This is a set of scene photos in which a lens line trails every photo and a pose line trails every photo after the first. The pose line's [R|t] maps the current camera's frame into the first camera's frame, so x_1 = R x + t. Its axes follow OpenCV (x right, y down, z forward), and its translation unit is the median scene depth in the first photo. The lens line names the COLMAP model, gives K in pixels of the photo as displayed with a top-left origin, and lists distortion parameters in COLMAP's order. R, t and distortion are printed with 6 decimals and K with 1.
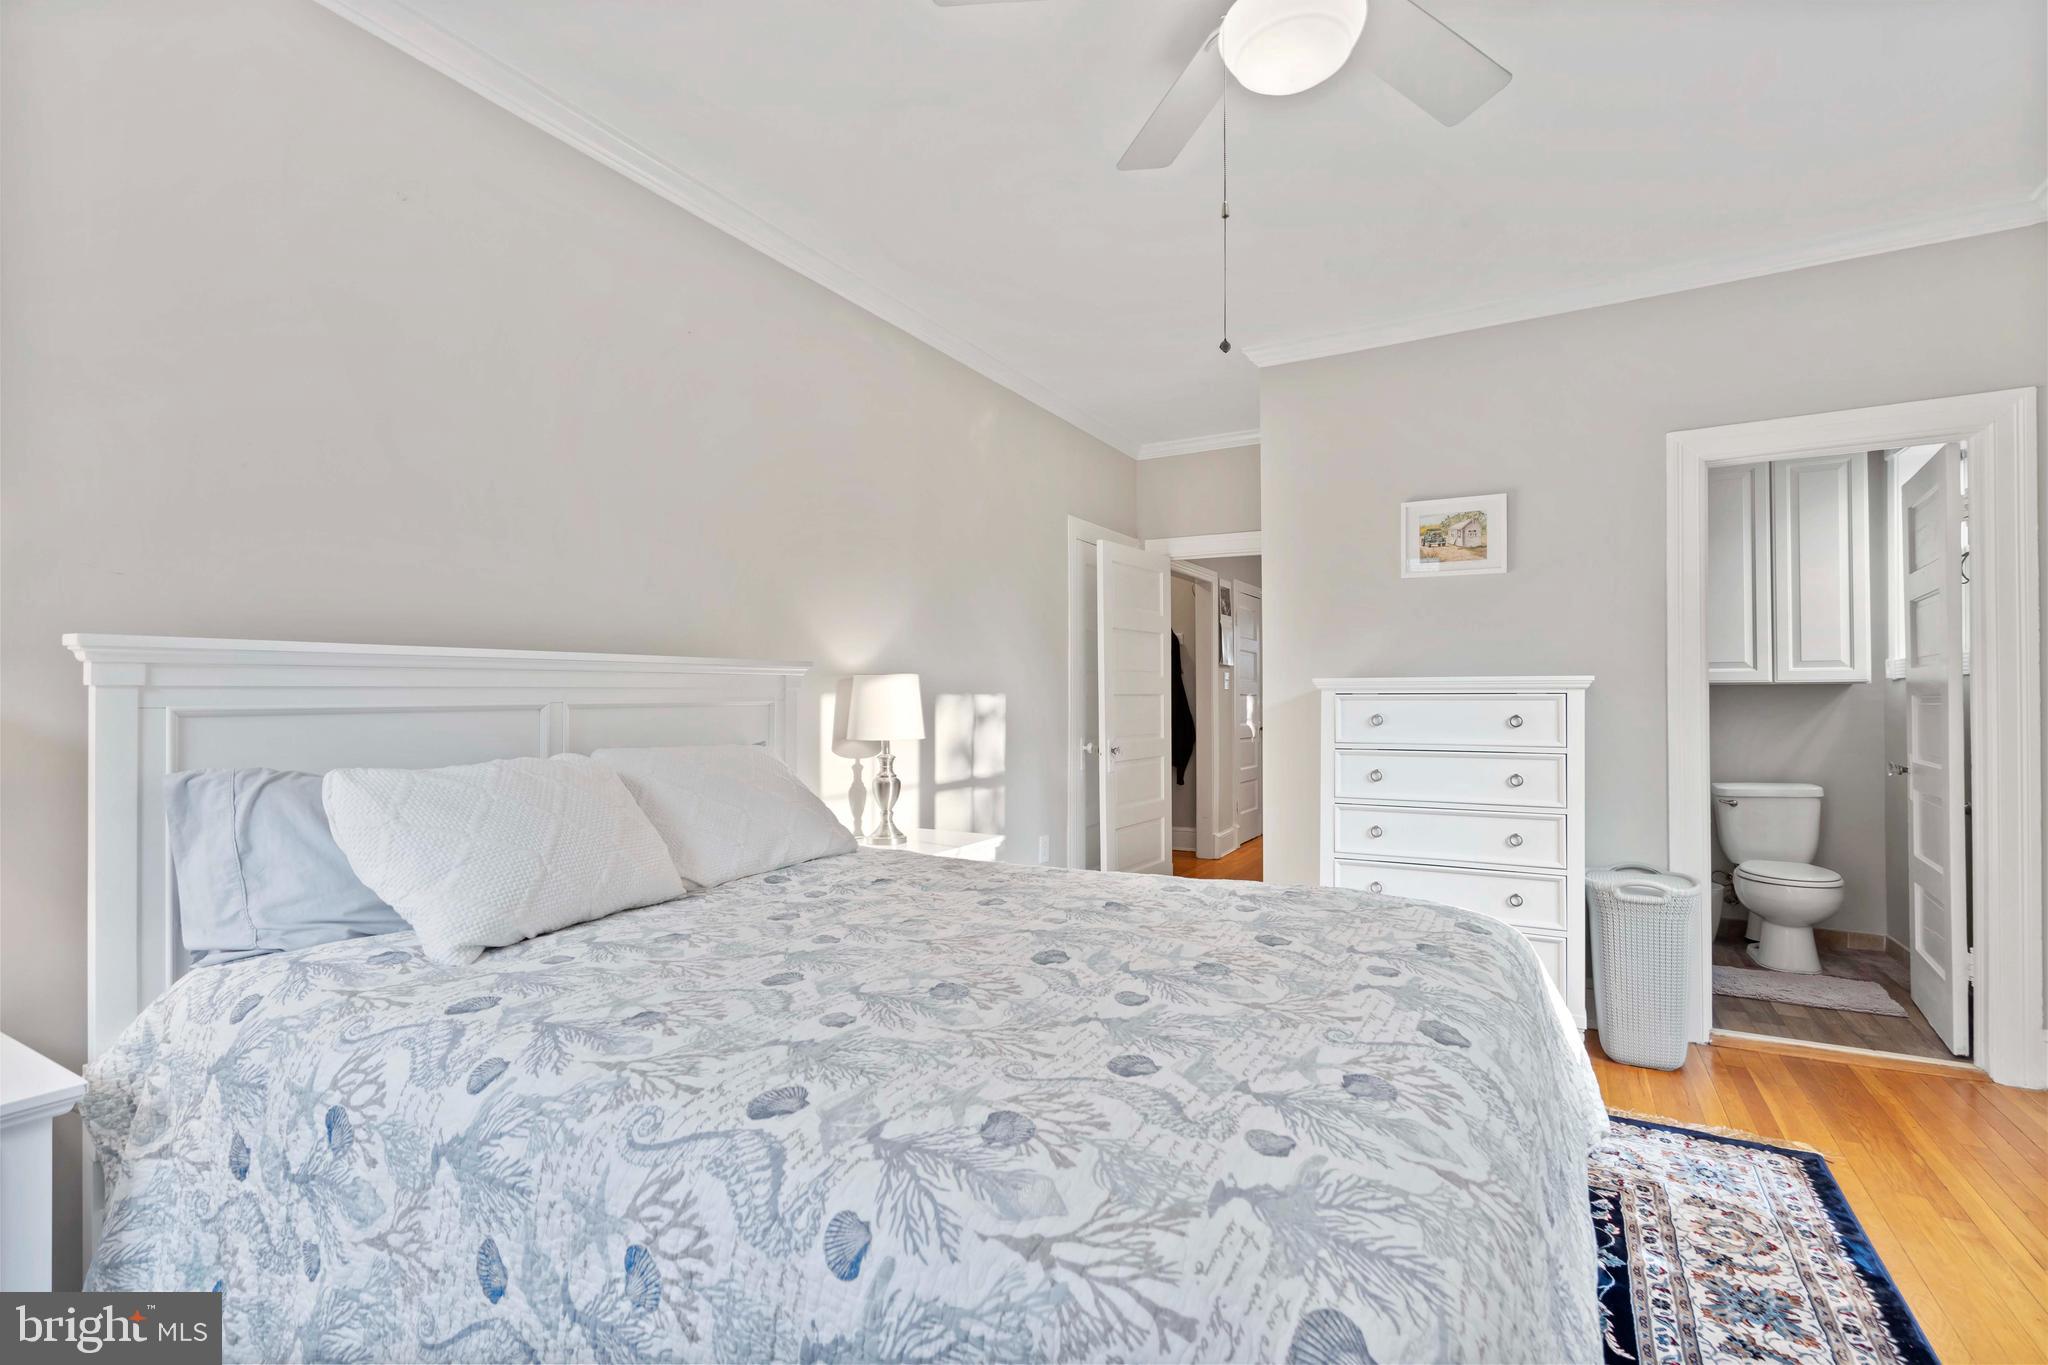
lens RADIAL K [[958.5, 0, 1054.6], [0, 958.5, 686.1], [0, 0, 1]] dist [-0.004296, -0.000369]
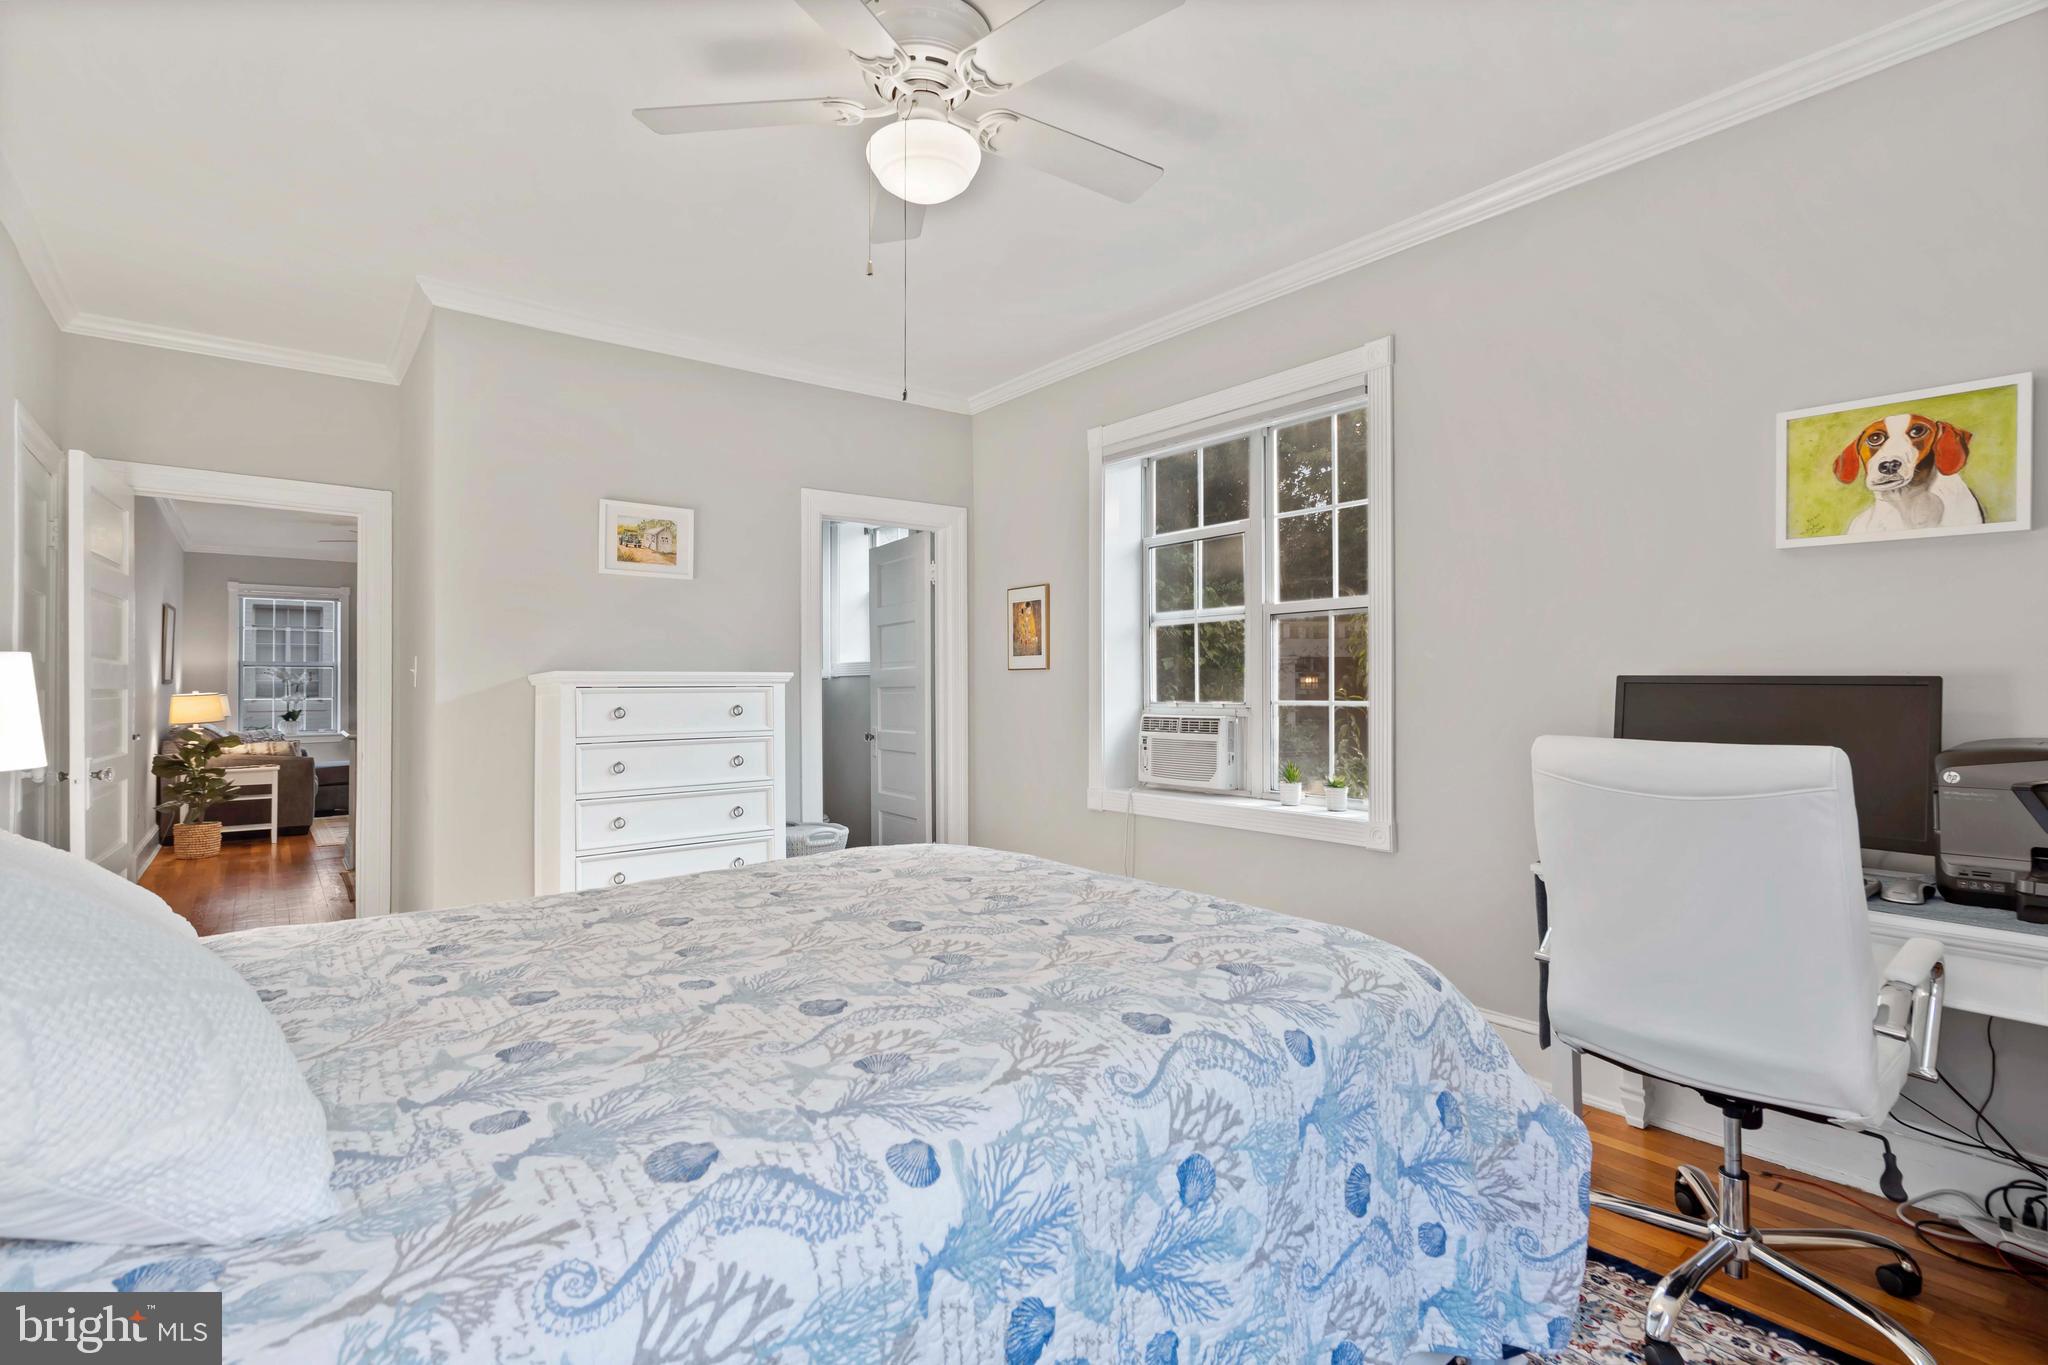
lens RADIAL K [[958.5, 0, 1054.6], [0, 958.5, 686.1], [0, 0, 1]] dist [-0.004296, -0.000369]
pose [[0.345584, 0.000269, 0.938388, -1.122365], [-0.005611, 0.999983, 0.001780, 0.005728], [-0.938371, -0.005881, 0.345580, 0.530676]]
